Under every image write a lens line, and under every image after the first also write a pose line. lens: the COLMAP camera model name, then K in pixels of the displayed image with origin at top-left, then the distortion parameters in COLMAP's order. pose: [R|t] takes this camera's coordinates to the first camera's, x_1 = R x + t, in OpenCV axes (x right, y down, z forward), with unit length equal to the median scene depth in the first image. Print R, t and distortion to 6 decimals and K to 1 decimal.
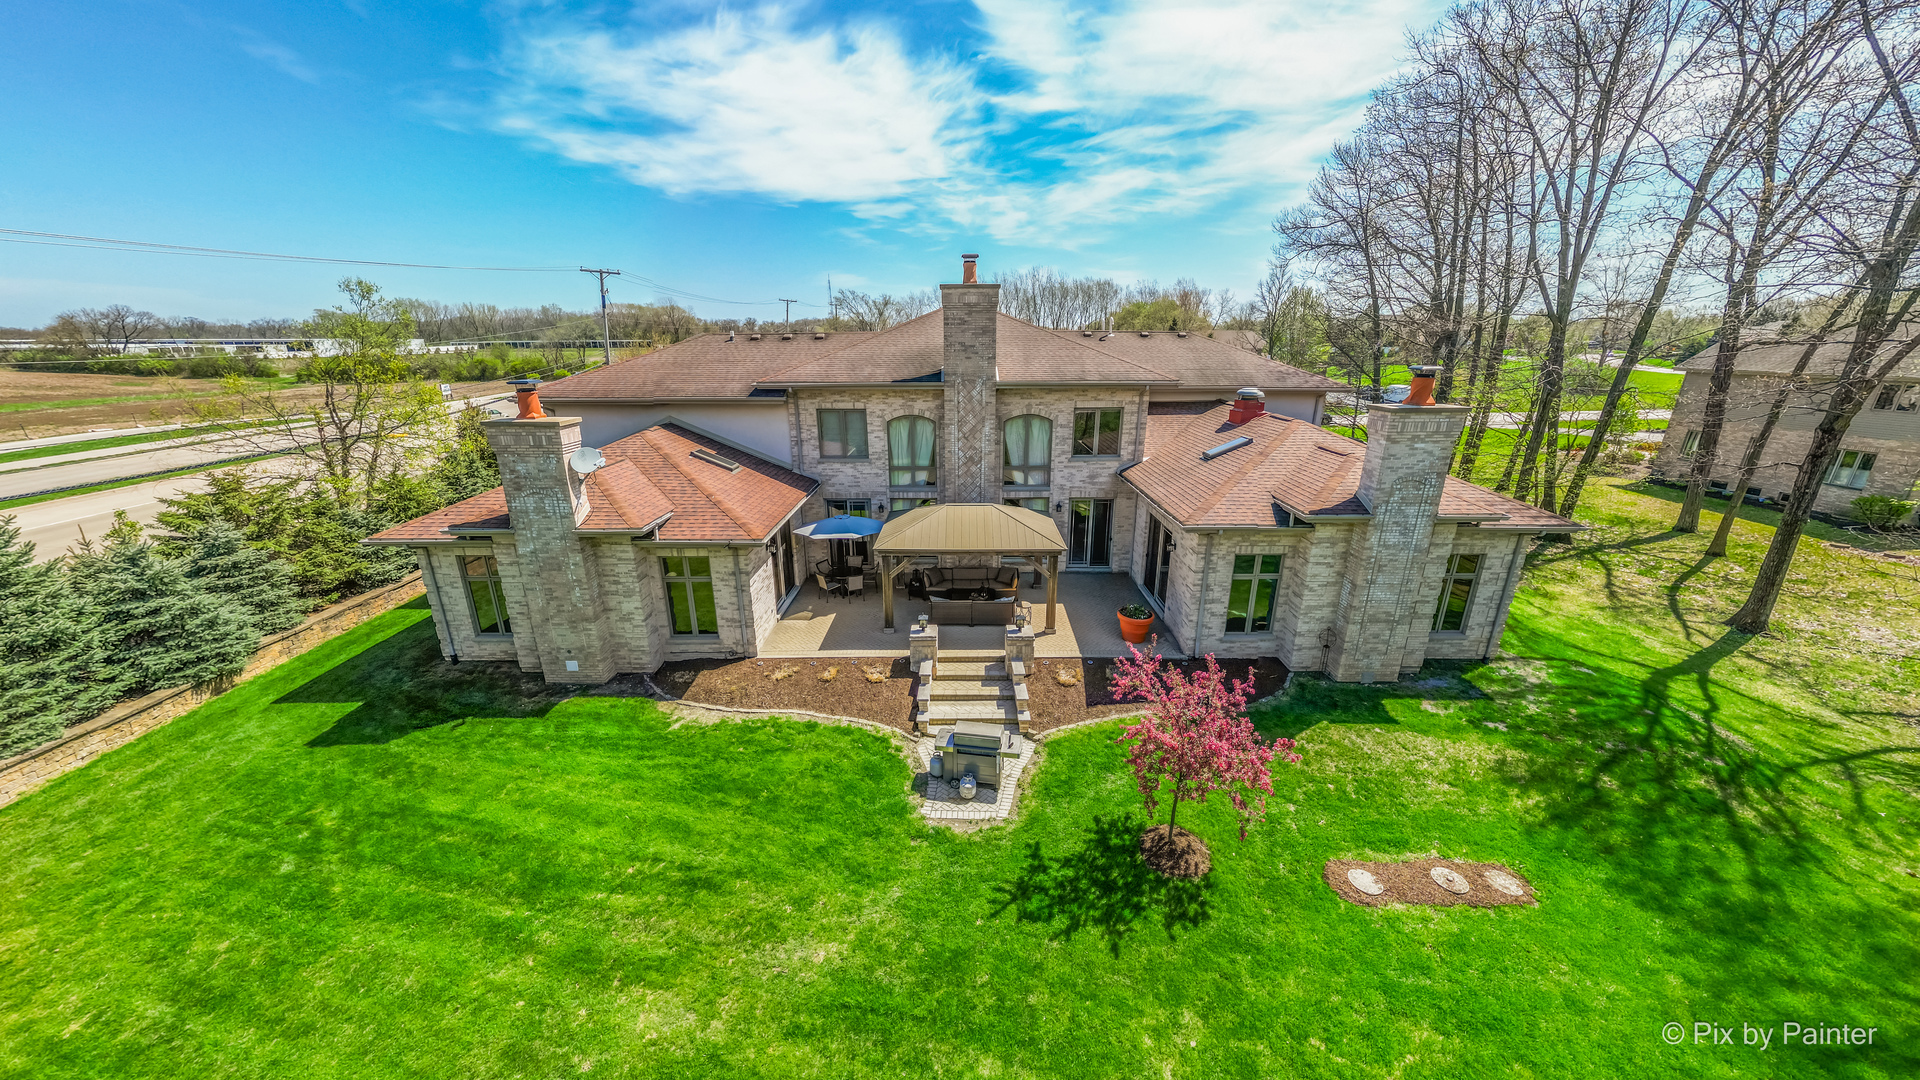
lens RADIAL K [[675.3, 0, 960.0], [0, 675.3, 540.0], [0, 0, 1]] dist [0.010670, 0.000003]
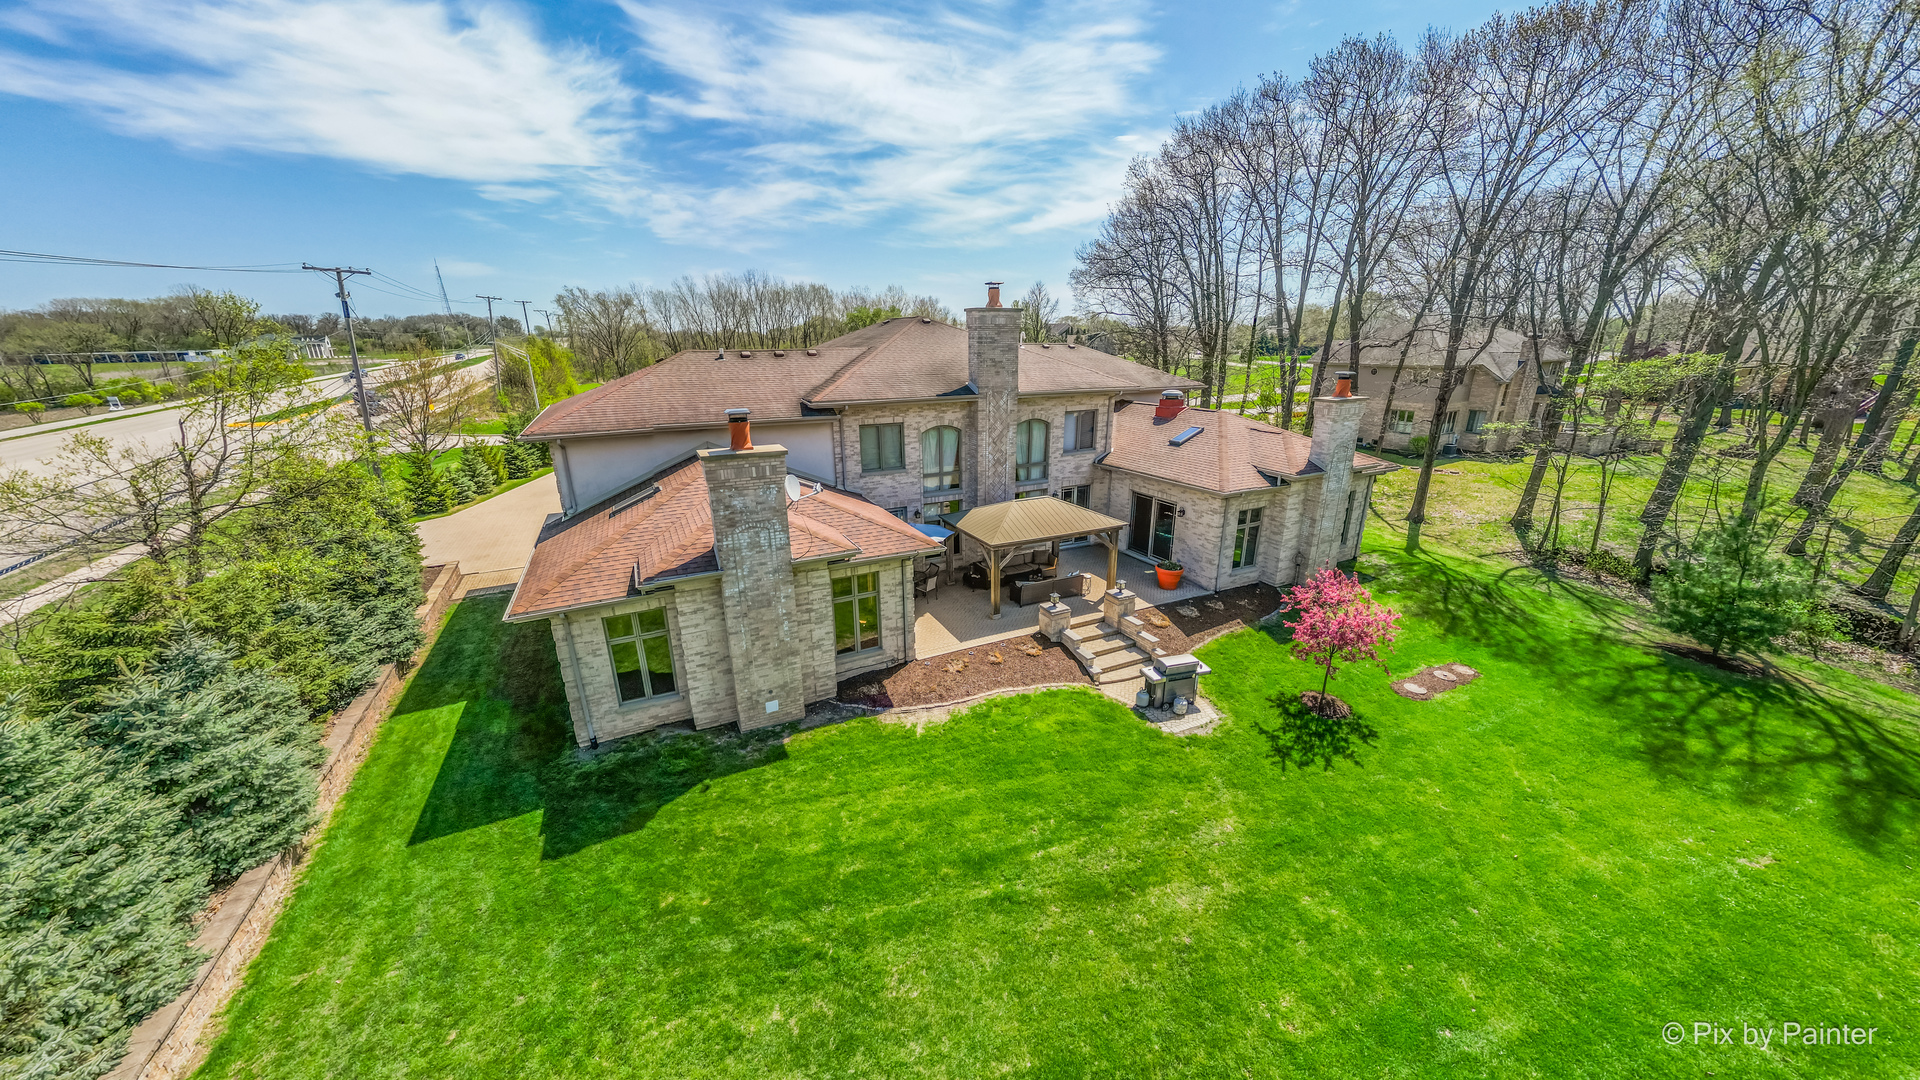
lens RADIAL K [[631.9, 0, 957.7], [0, 631.9, 550.0], [0, 0, 1]] dist [0.006019, -0.000043]
pose [[0.897718, -0.145465, 0.415864, -0.540196], [0.134001, 0.989352, 0.056799, -0.040981], [-0.419699, 0.004737, 0.907651, 0.053533]]
